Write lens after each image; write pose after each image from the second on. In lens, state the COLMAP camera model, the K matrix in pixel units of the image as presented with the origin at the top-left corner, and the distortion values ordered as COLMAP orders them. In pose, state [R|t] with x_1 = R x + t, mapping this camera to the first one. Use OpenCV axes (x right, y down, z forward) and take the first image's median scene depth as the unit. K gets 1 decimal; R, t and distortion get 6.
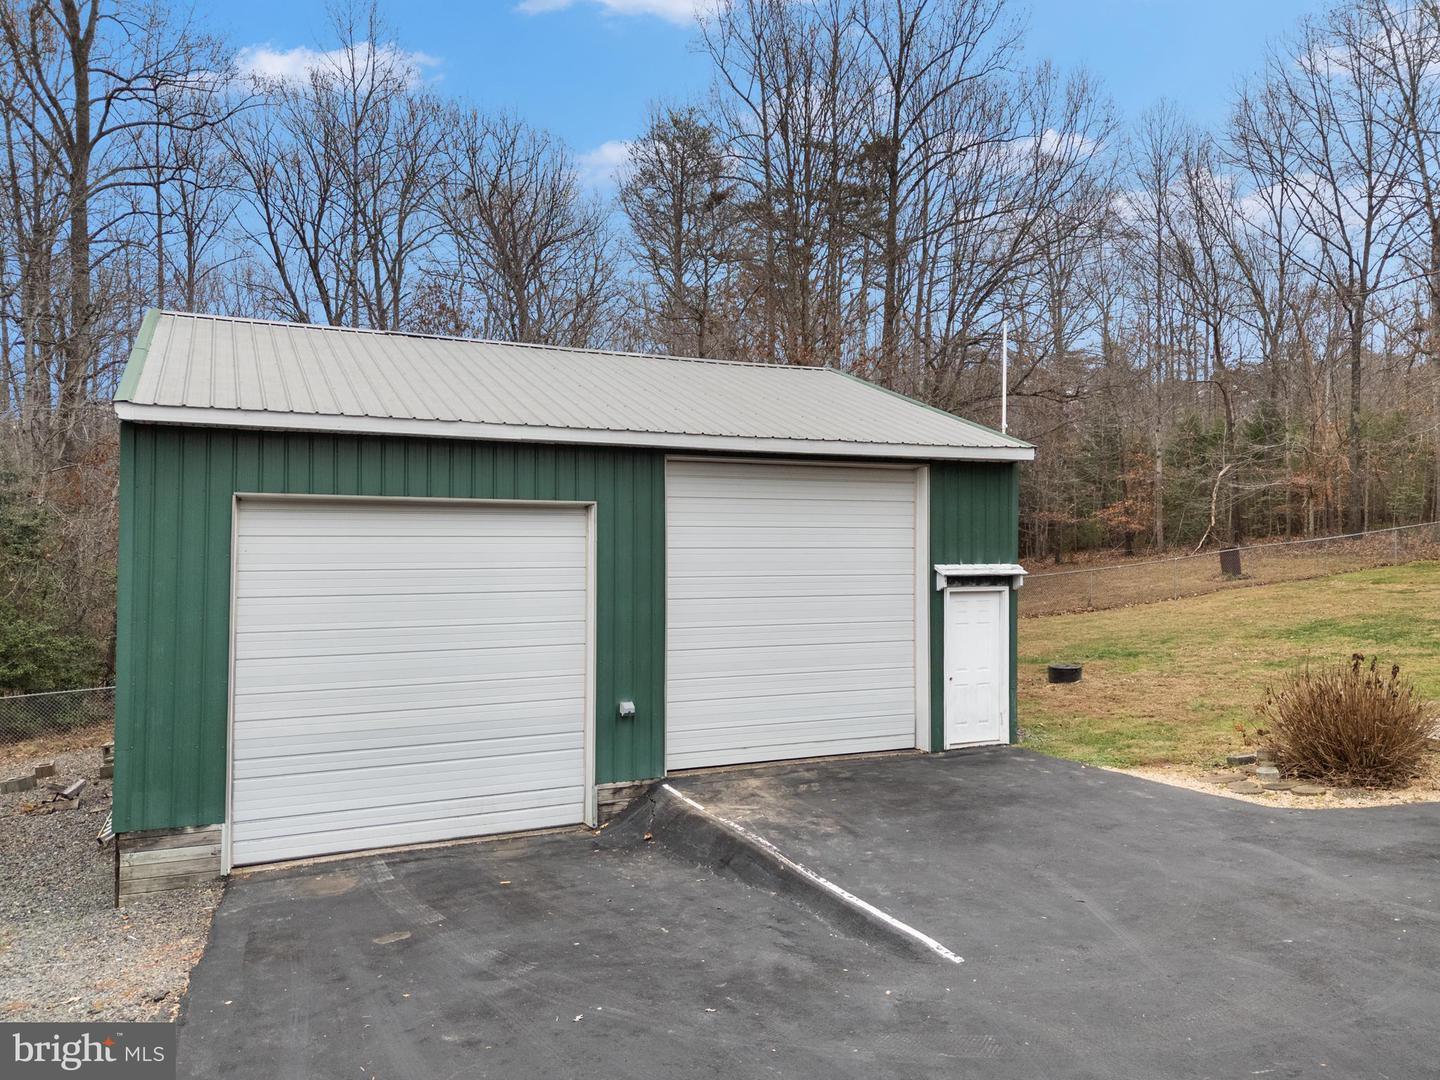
lens RADIAL K [[1012.9, 0, 720.0], [0, 1012.9, 540.0], [0, 0, 1]] dist [0.065099, -0.045936]
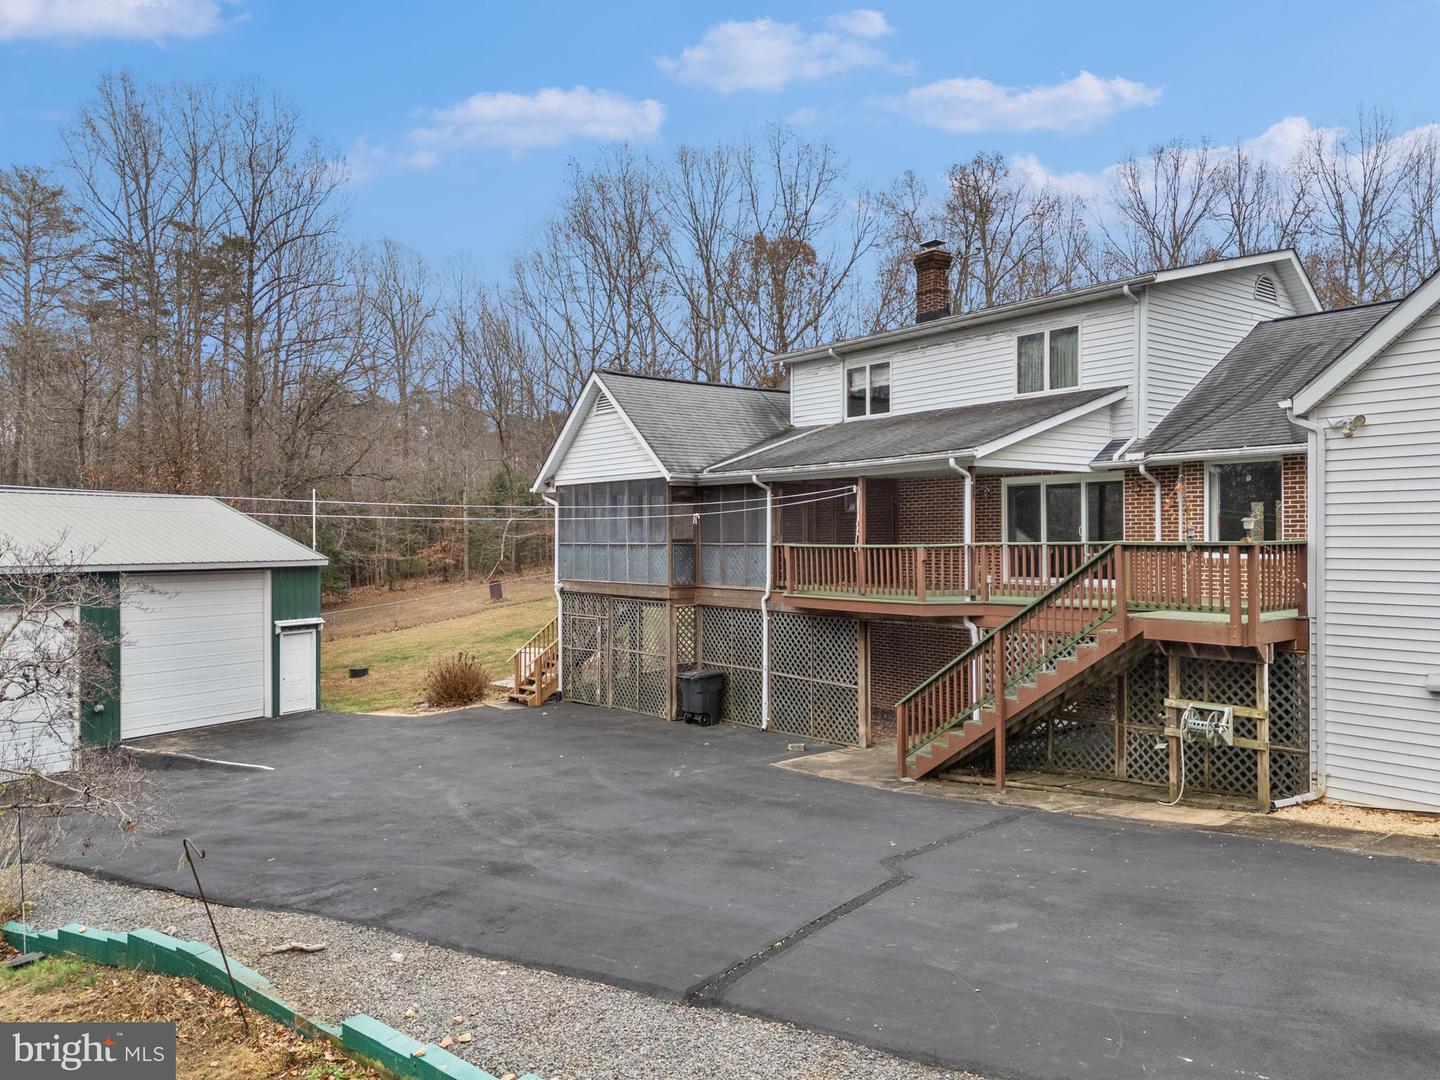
lens RADIAL K [[1012.9, 0, 720.0], [0, 1012.9, 540.0], [0, 0, 1]] dist [0.065099, -0.045936]
pose [[0.829220, -0.006202, 0.558888, -0.172361], [0.008548, 0.999962, -0.001587, -0.118532], [-0.558857, 0.006093, 0.829242, -1.080993]]
